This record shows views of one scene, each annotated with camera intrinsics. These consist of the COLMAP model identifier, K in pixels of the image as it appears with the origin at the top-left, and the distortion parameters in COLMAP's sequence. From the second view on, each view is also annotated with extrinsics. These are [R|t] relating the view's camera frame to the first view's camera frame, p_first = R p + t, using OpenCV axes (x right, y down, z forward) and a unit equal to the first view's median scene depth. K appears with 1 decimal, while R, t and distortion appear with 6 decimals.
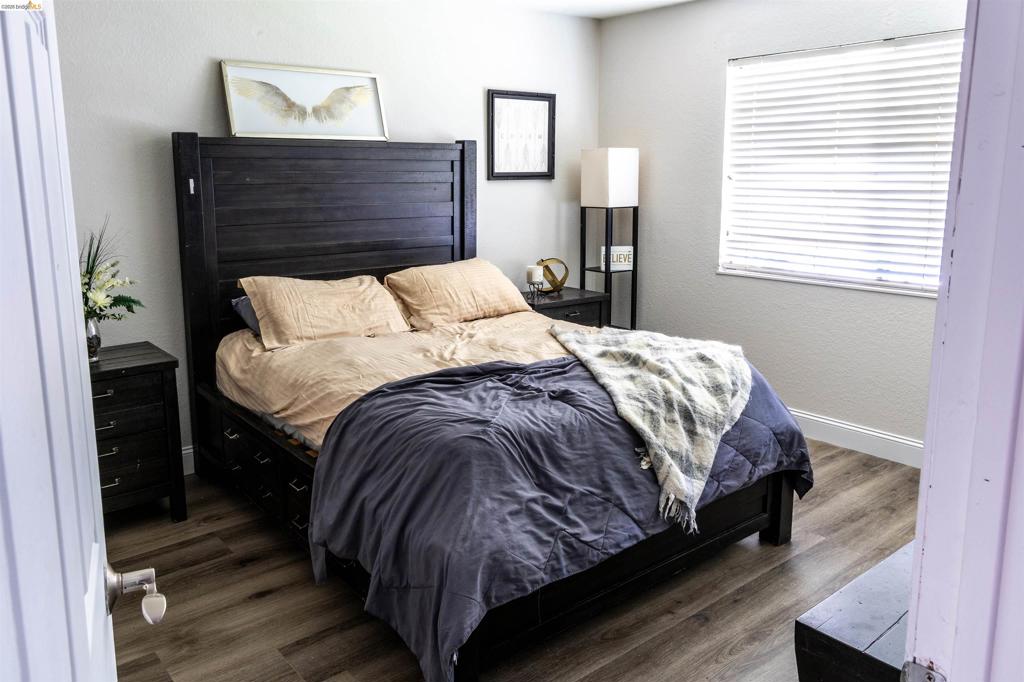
lens RADIAL K [[769.0, 0, 512.0], [0, 769.0, 298.2], [0, 0, 1]] dist [0.002230, 0.000650]
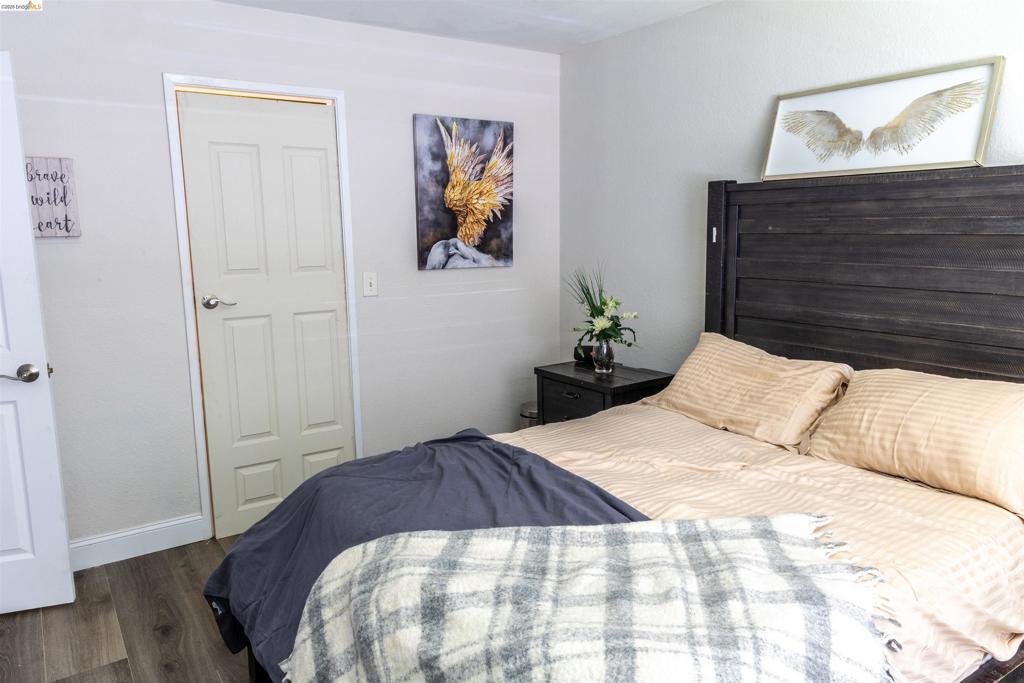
lens RADIAL K [[711.5, 0, 512.0], [0, 711.5, 341.5], [0, 0, 1]] dist [-0.001595, -0.001789]
pose [[-0.091183, 0.159429, -0.982989, 0.486434], [-0.153944, 0.972979, 0.172085, -0.117596], [0.983863, 0.167017, -0.064176, 0.750050]]
